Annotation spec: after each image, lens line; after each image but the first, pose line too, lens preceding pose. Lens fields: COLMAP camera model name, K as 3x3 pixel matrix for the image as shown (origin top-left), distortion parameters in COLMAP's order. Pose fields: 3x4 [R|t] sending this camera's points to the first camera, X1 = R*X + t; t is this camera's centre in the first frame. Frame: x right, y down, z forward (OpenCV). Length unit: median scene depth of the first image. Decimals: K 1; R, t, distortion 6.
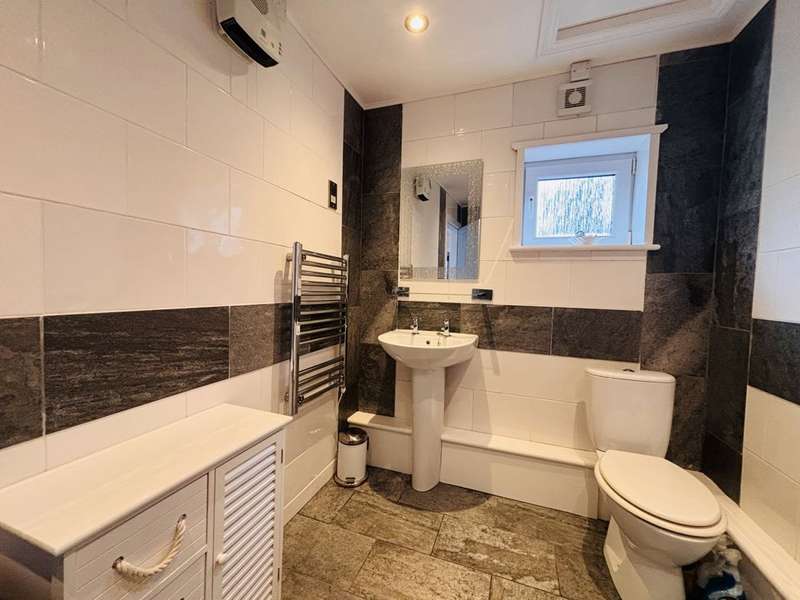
lens RADIAL K [[323.3, 0, 399.3], [0, 323.3, 299.0], [0, 0, 1]] dist [0.000989, -0.000617]
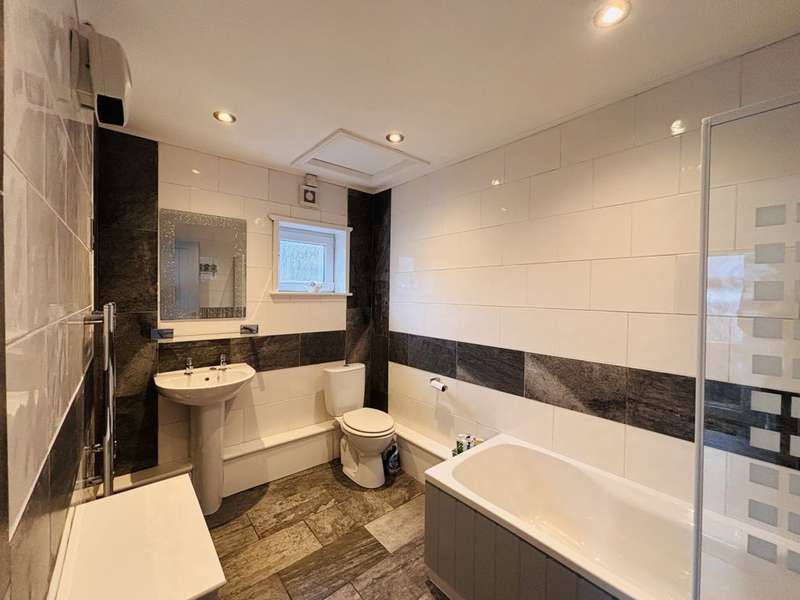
lens RADIAL K [[323.3, 0, 399.3], [0, 323.3, 299.0], [0, 0, 1]] dist [0.000989, -0.000617]
pose [[0.504391, -0.034718, 0.862777, -0.588399], [0.034226, 0.999210, 0.020199, -0.153169], [-0.862797, 0.019341, 0.505181, -0.135789]]
